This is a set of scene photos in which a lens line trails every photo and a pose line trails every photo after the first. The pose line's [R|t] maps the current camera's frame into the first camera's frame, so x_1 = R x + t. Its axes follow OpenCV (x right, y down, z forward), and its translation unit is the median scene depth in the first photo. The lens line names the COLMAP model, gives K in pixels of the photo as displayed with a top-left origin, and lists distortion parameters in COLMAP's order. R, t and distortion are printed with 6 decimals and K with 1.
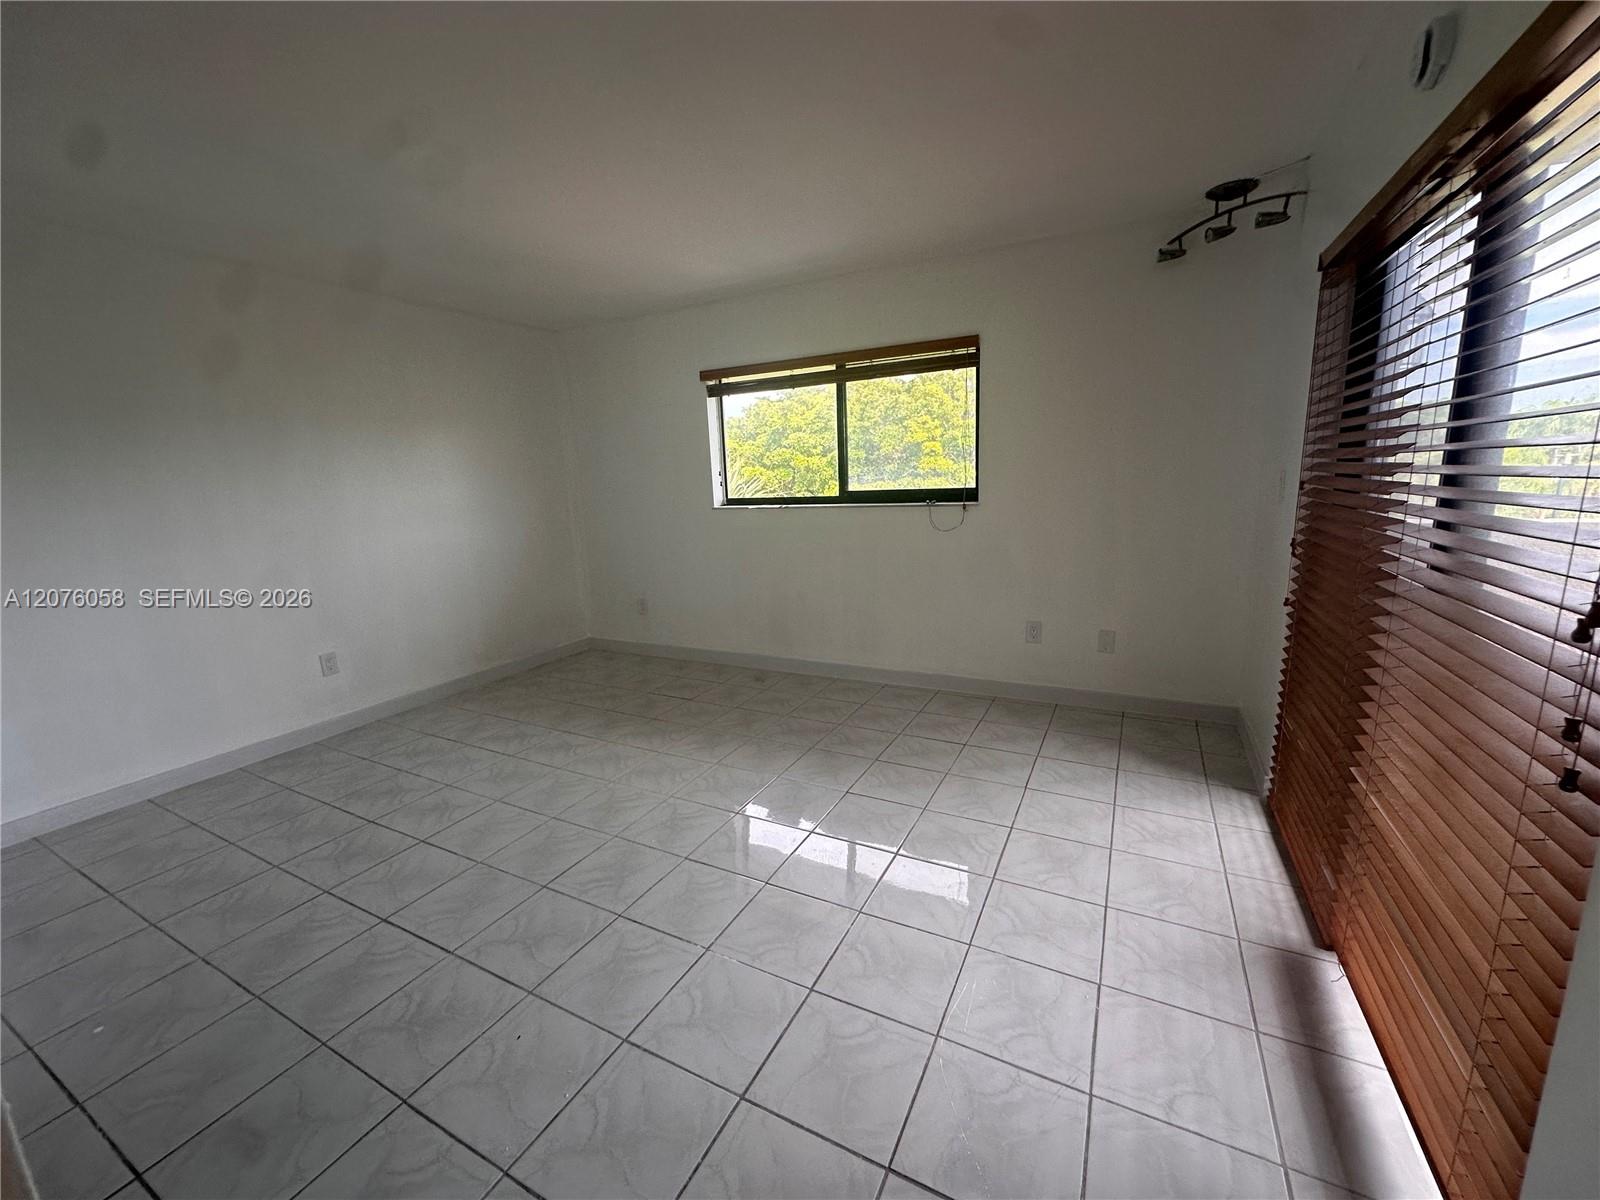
lens RADIAL K [[641.5, 0, 801.3], [0, 641.5, 599.6], [0, 0, 1]] dist [-0.006034, 0.001147]
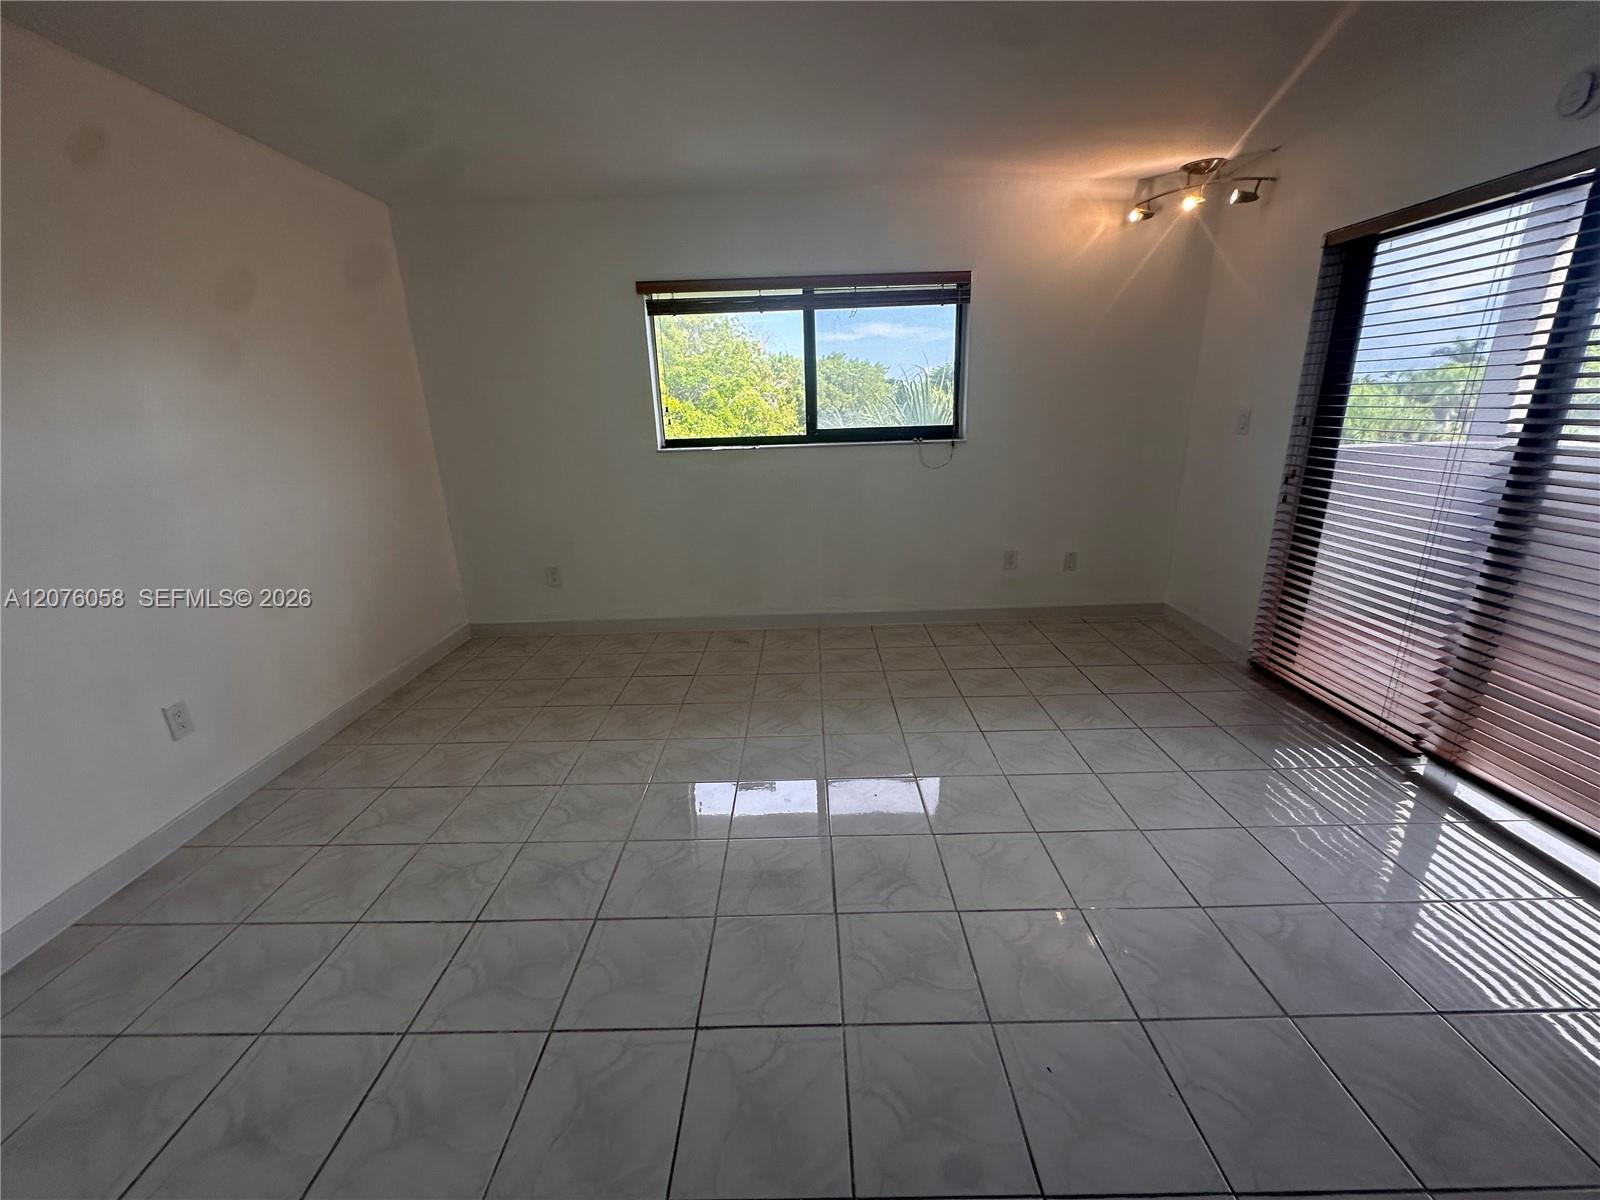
lens RADIAL K [[641.5, 0, 798.4], [0, 641.5, 599.4], [0, 0, 1]] dist [-0.006034, 0.001147]
pose [[0.887764, -0.124179, 0.443231, -0.560448], [0.084890, 0.990575, 0.107497, -0.035925], [-0.452403, -0.057806, 0.889938, 0.224940]]
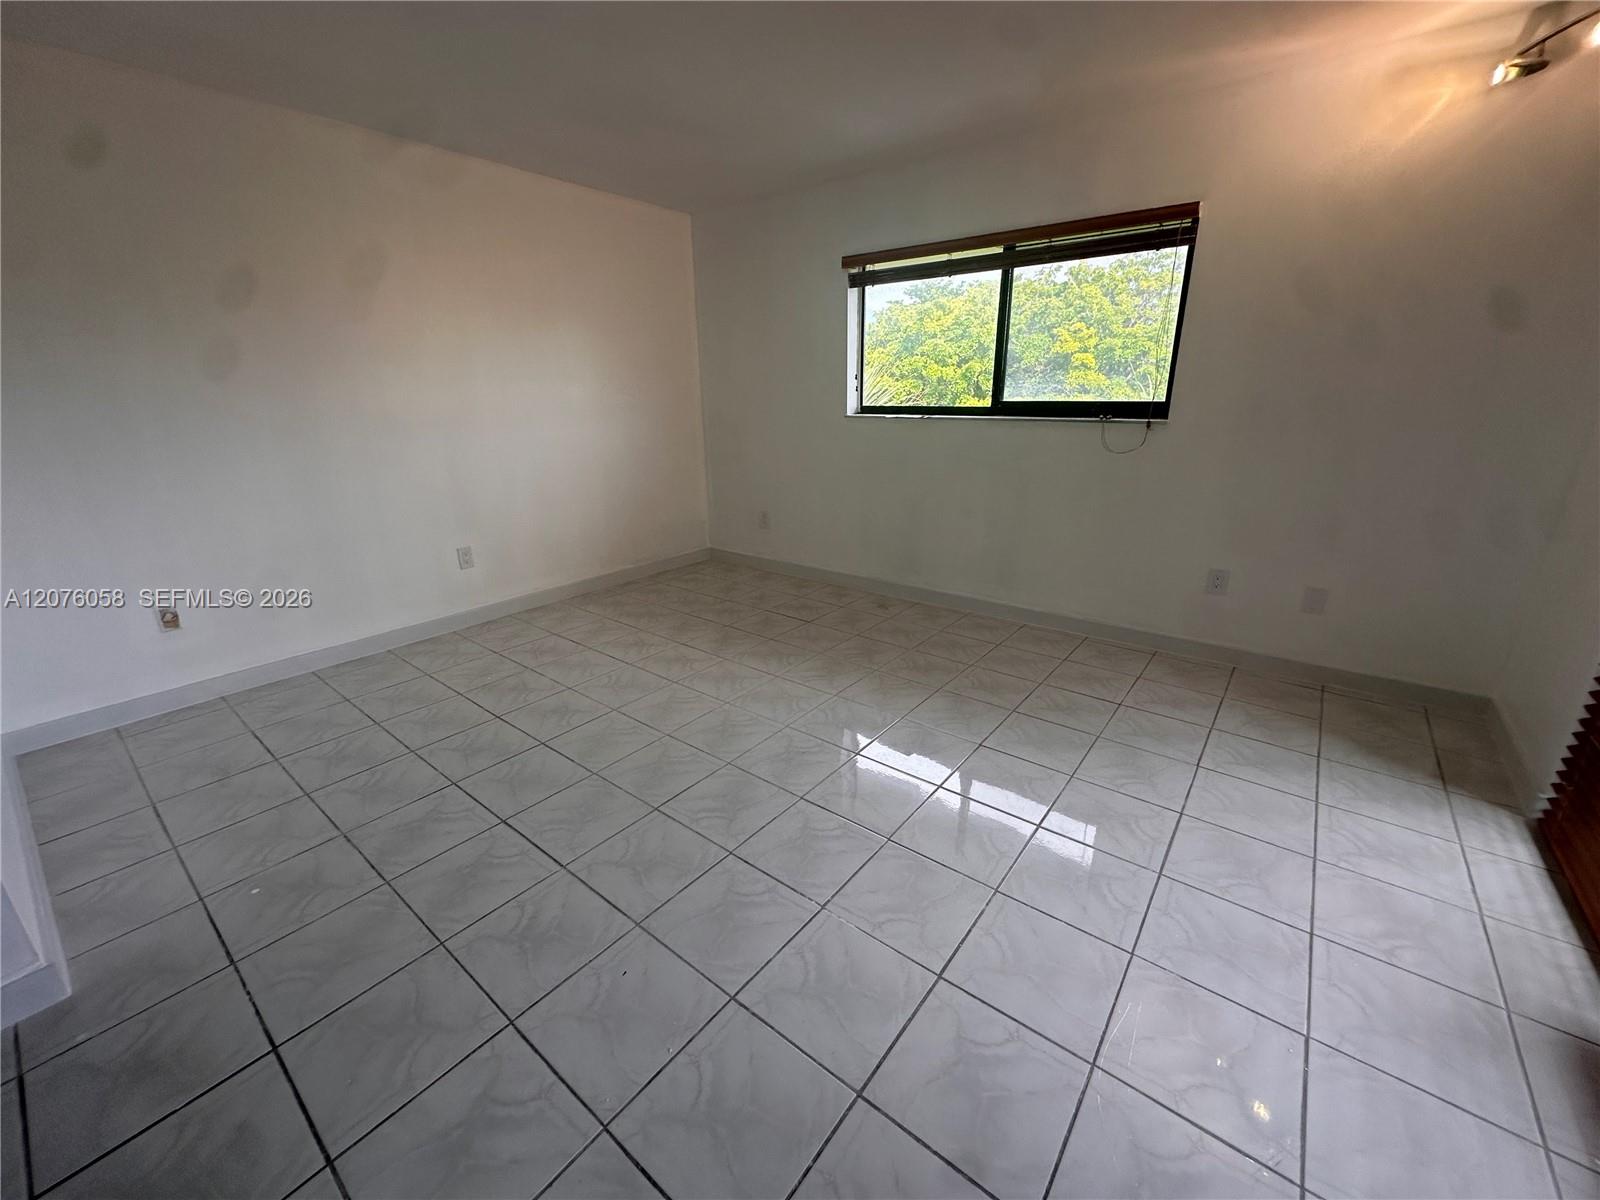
lens RADIAL K [[641.5, 0, 801.7], [0, 641.5, 601.2], [0, 0, 1]] dist [-0.006034, 0.001147]
pose [[0.982546, 0.084523, -0.165711, -0.038833], [-0.062107, 0.988750, 0.136075, -0.003704], [0.175348, -0.123408, 0.976741, 0.099550]]
